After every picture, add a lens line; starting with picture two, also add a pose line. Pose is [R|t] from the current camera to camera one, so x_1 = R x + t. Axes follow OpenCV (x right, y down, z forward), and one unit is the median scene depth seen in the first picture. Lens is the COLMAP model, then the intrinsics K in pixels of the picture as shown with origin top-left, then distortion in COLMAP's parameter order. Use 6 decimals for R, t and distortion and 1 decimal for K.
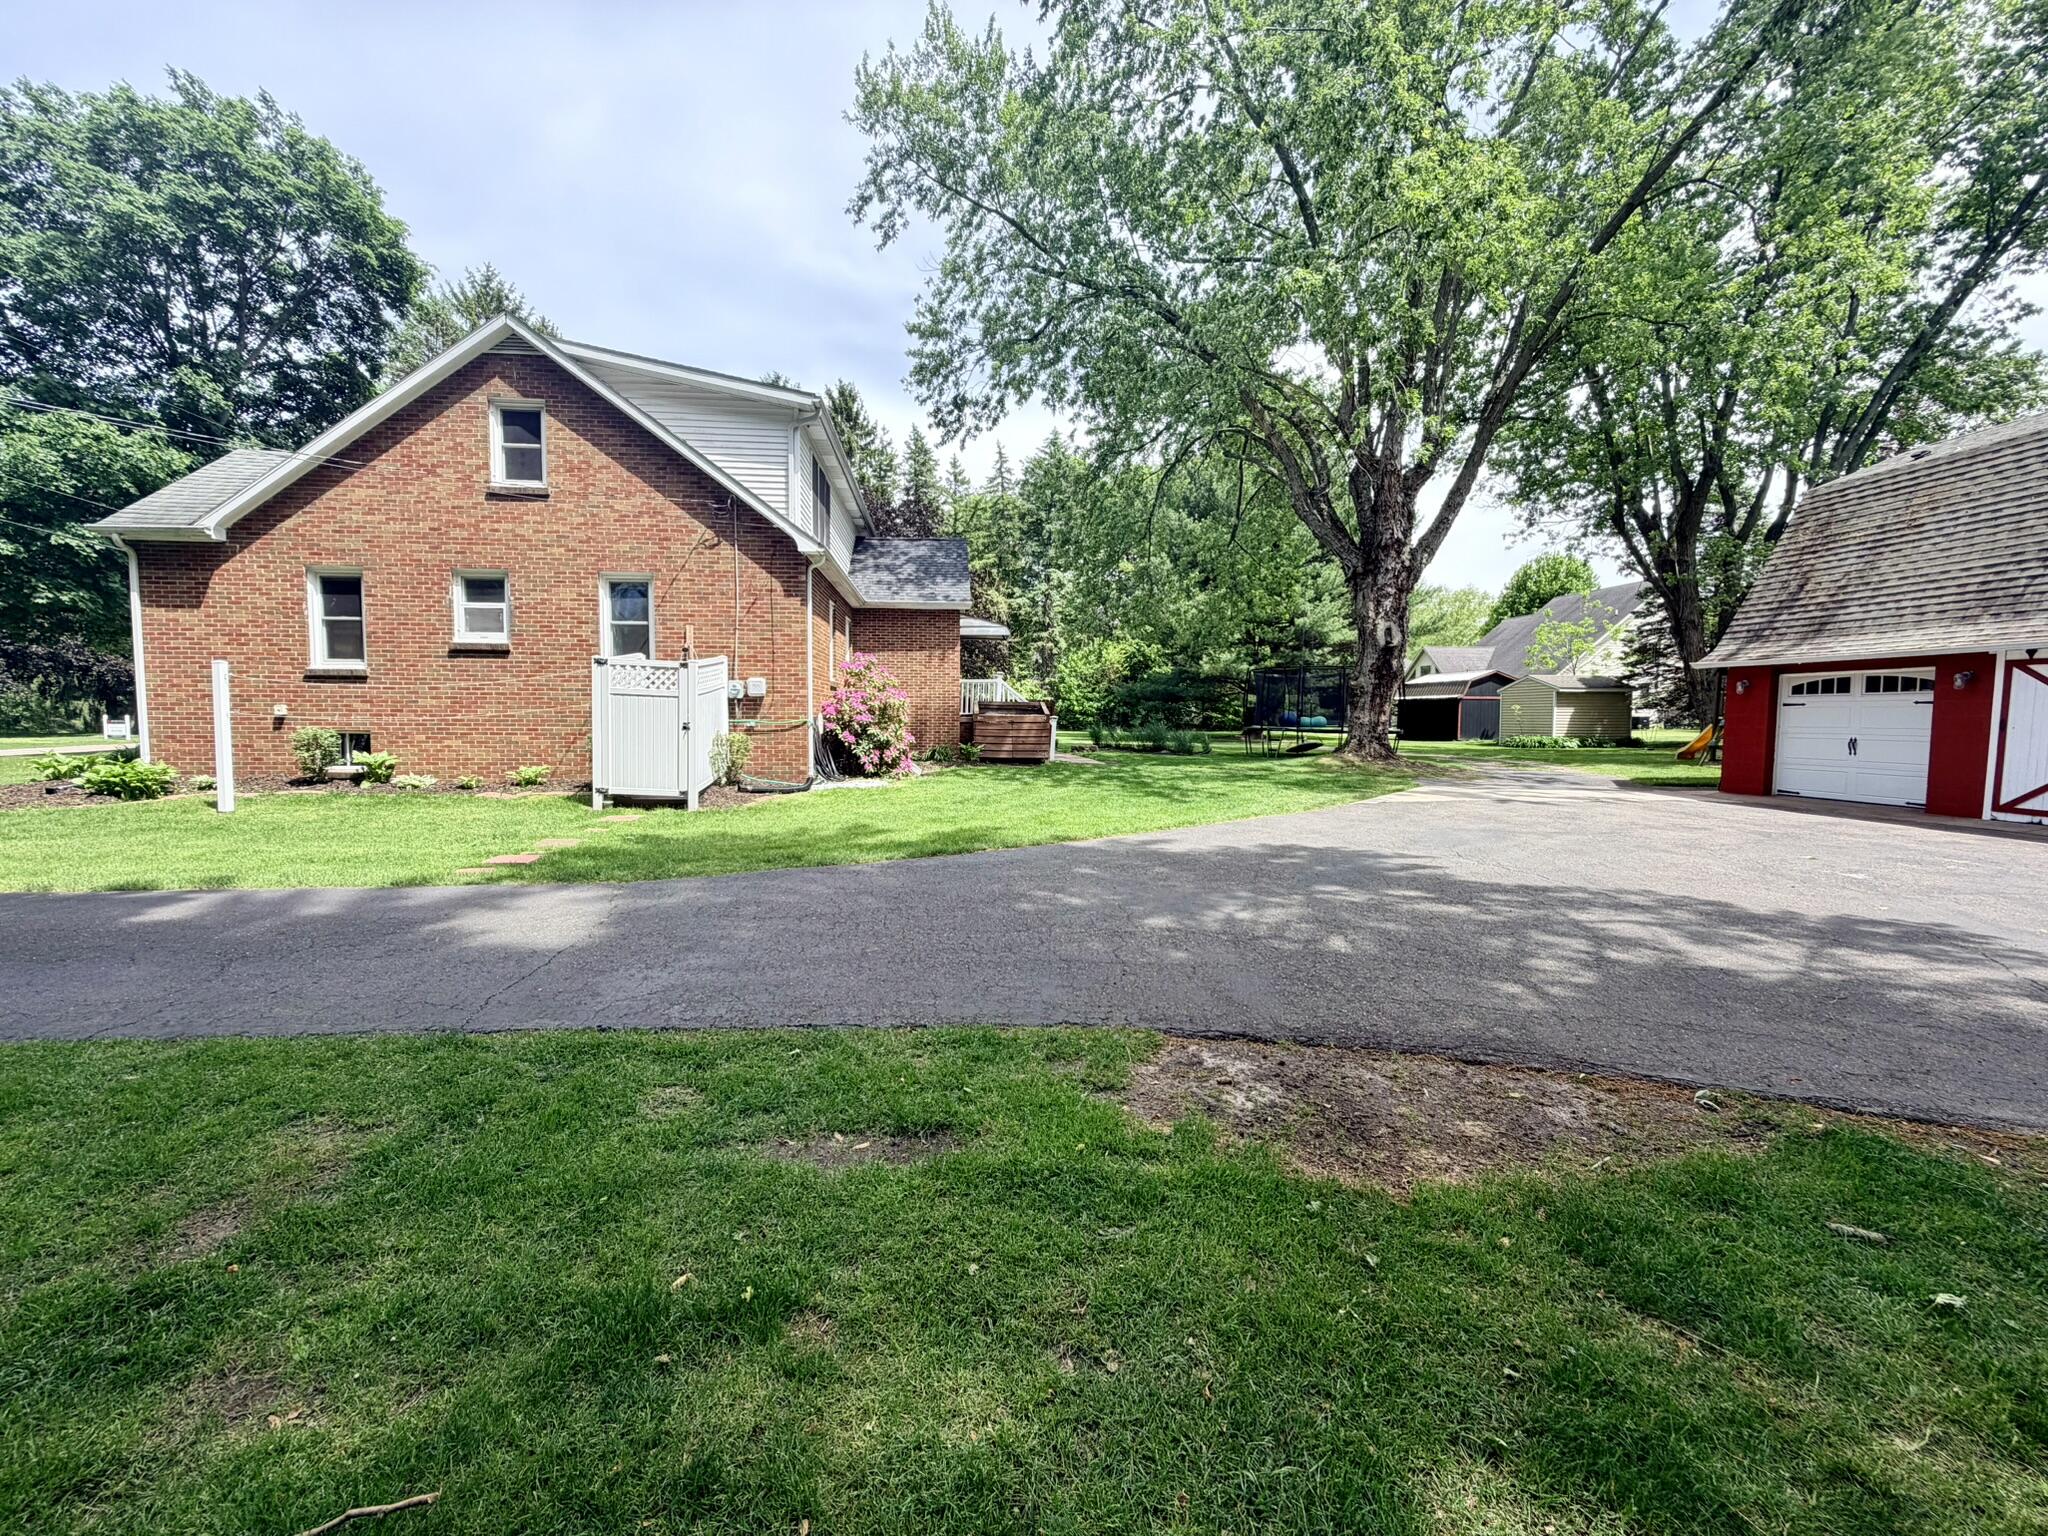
lens RADIAL K [[819.5, 0, 1025.1], [0, 819.5, 766.3], [0, 0, 1]] dist [-0.002622, 0.000304]
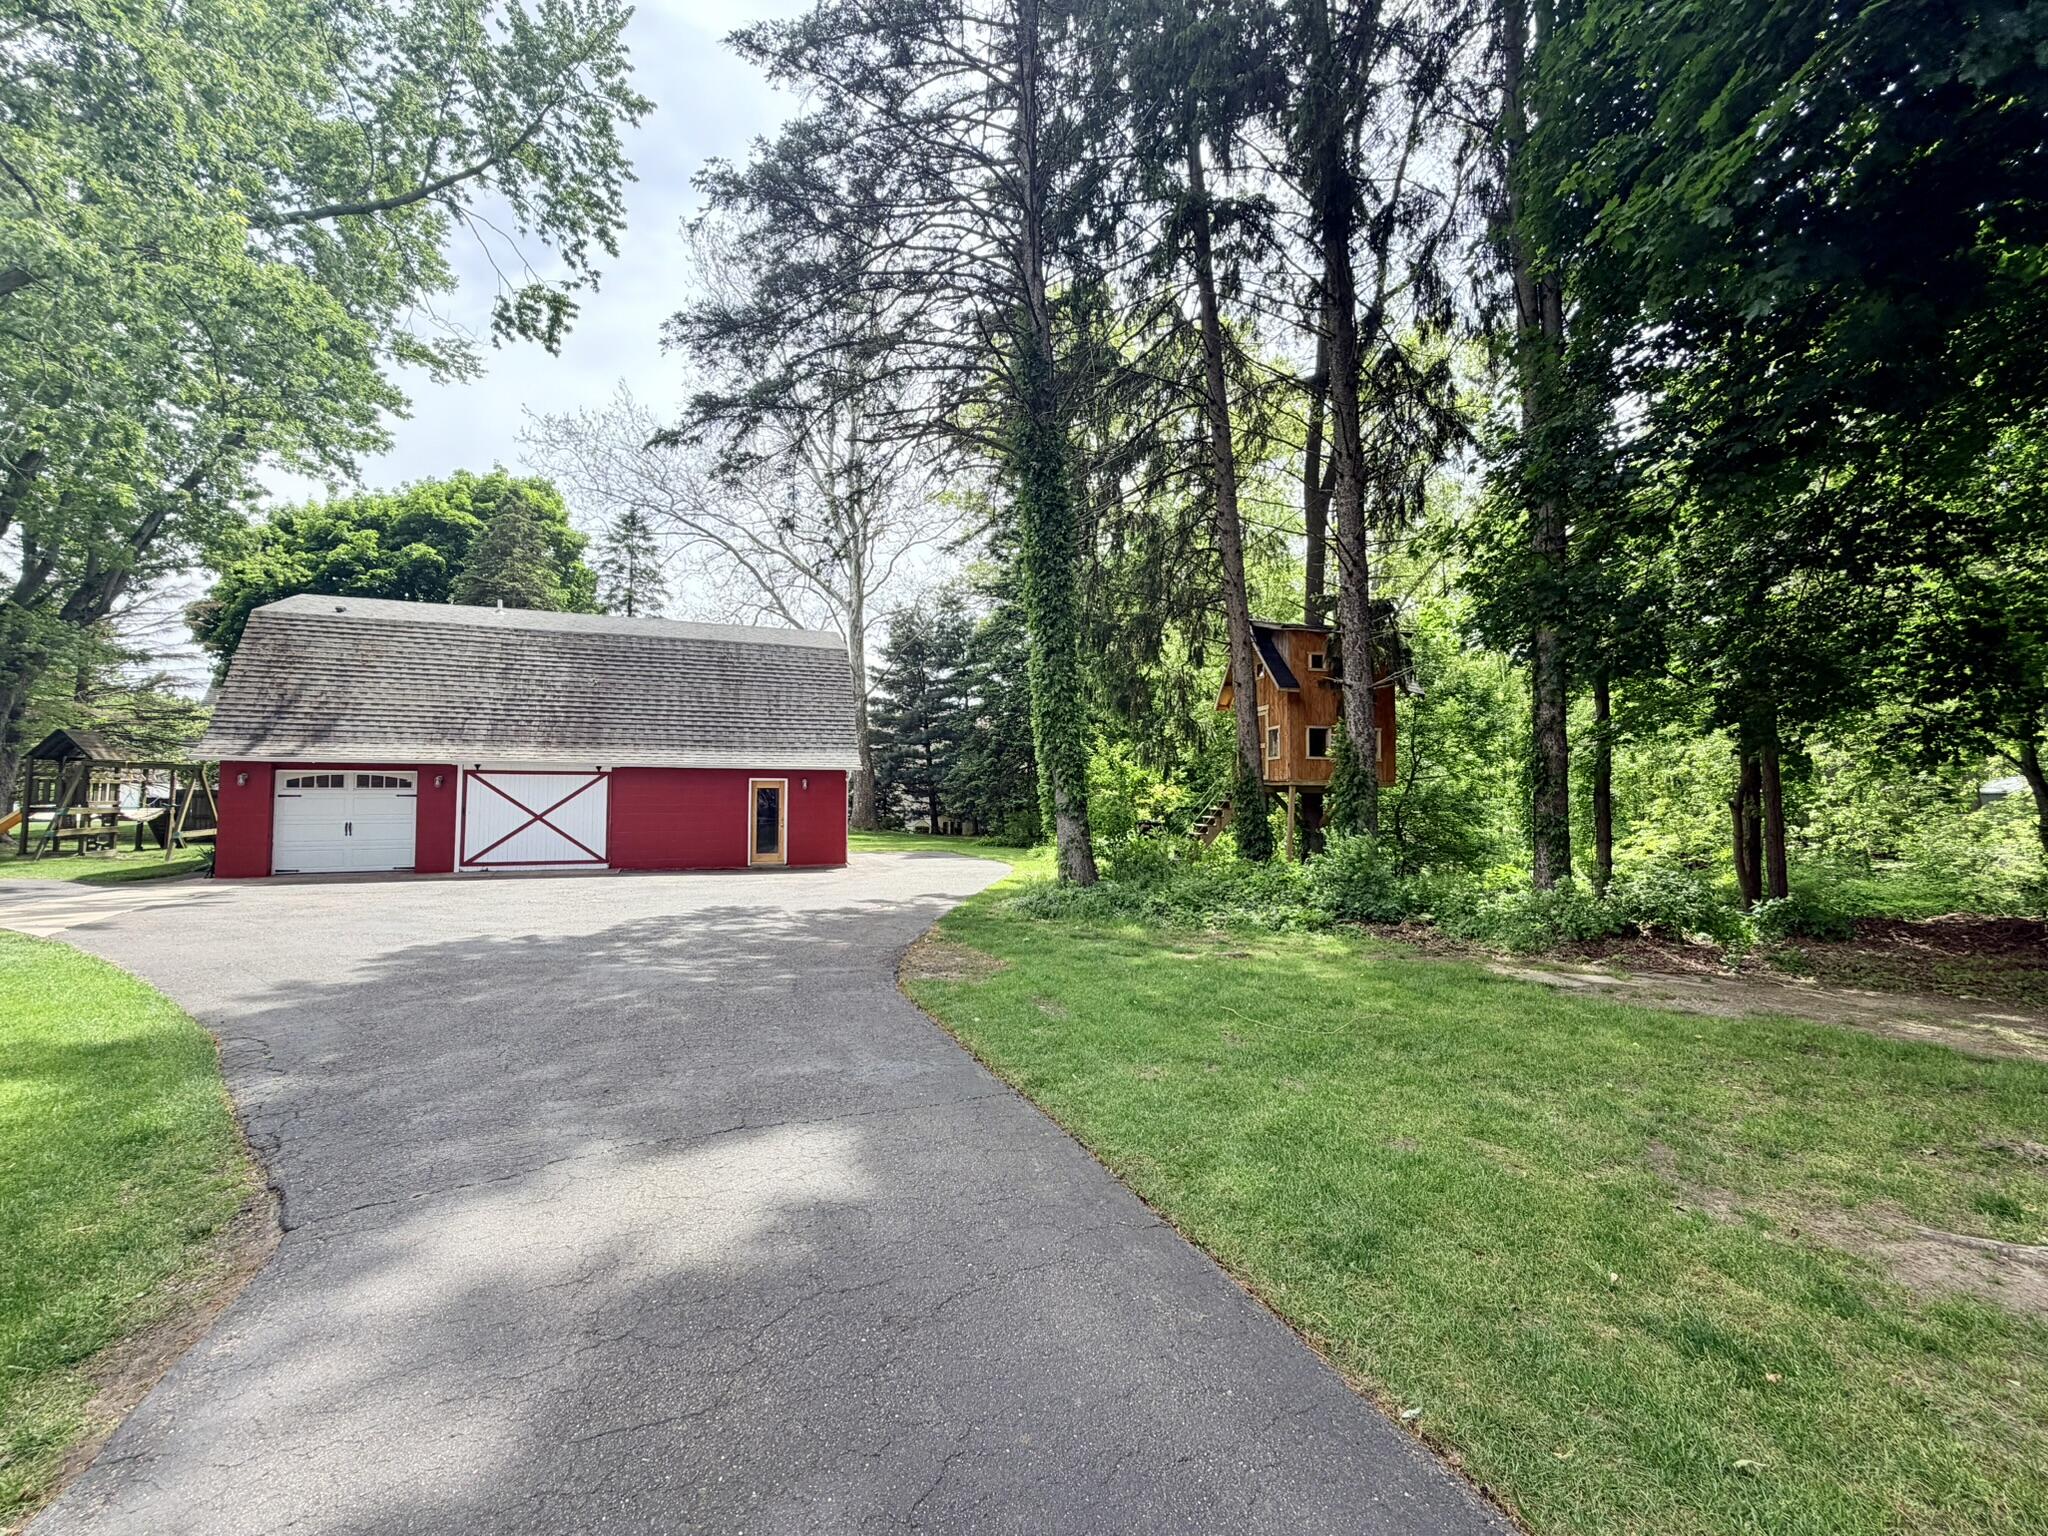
lens RADIAL K [[819.5, 0, 1019.3], [0, 819.5, 766.8], [0, 0, 1]] dist [-0.002622, 0.000304]
pose [[-0.289603, 0.029536, 0.956691, -0.492407], [0.056070, 0.998331, -0.013848, -0.041950], [-0.955503, 0.049631, -0.290776, 0.338303]]
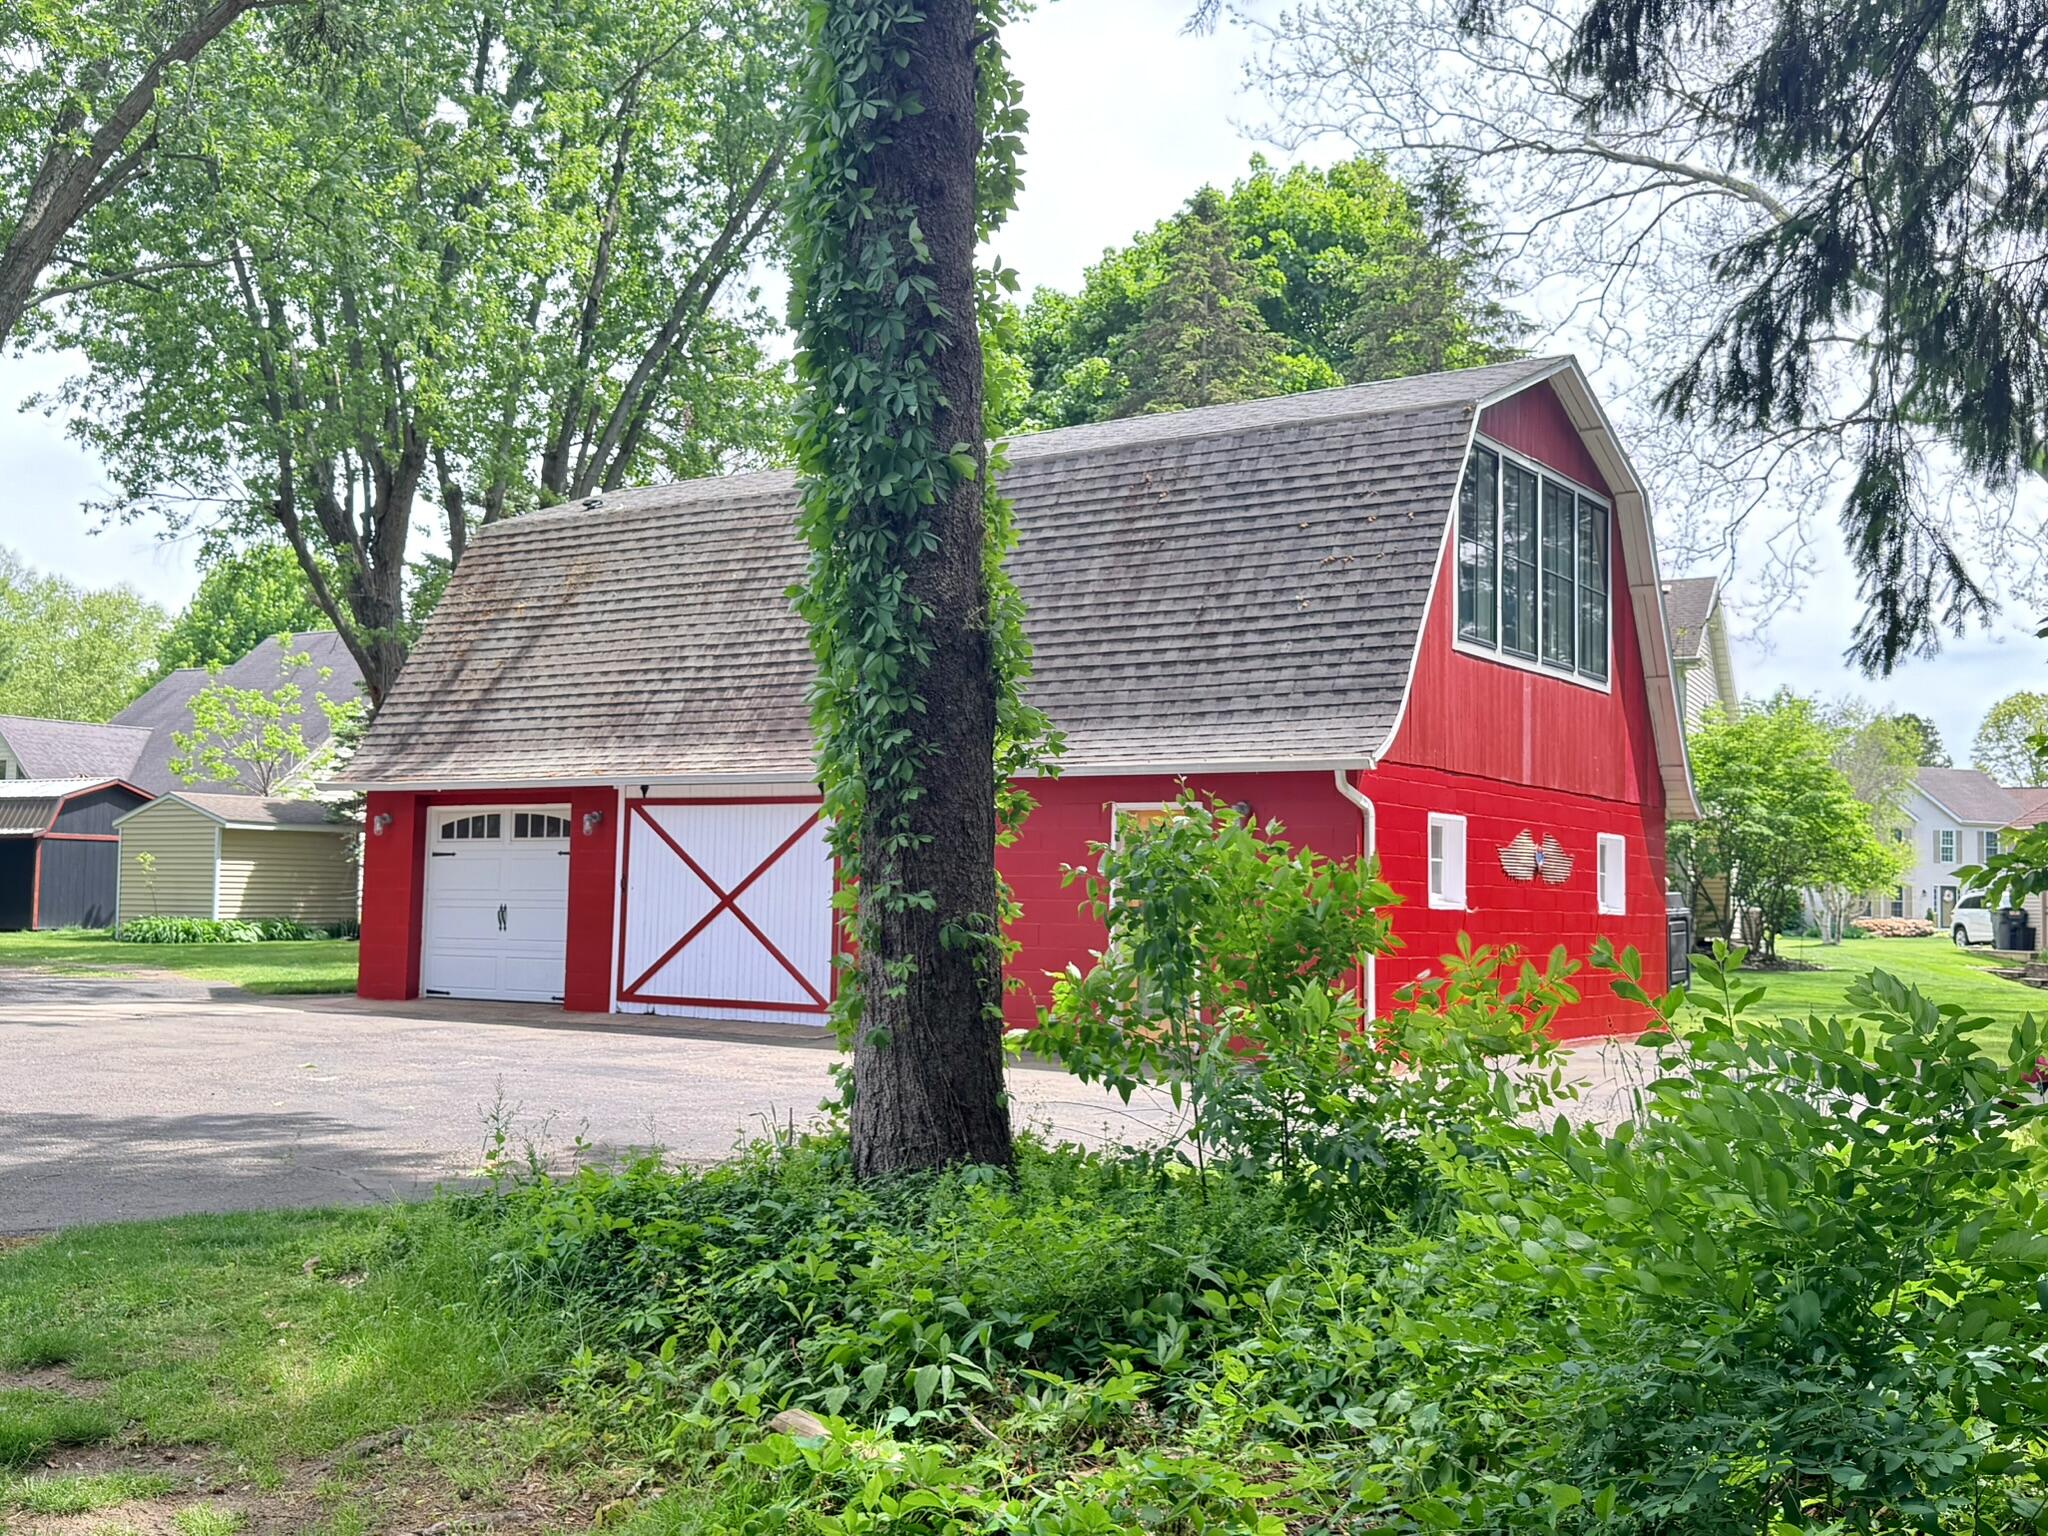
lens RADIAL K [[2041.4, 0, 1037.9], [0, 2041.4, 753.5], [0, 0, 1]] dist [0.051836, 0.000000]
pose [[0.624040, 0.064839, 0.778698, -0.027800], [0.032655, 0.993517, -0.108895, 0.036990], [-0.780710, 0.093383, 0.617876, -0.367425]]
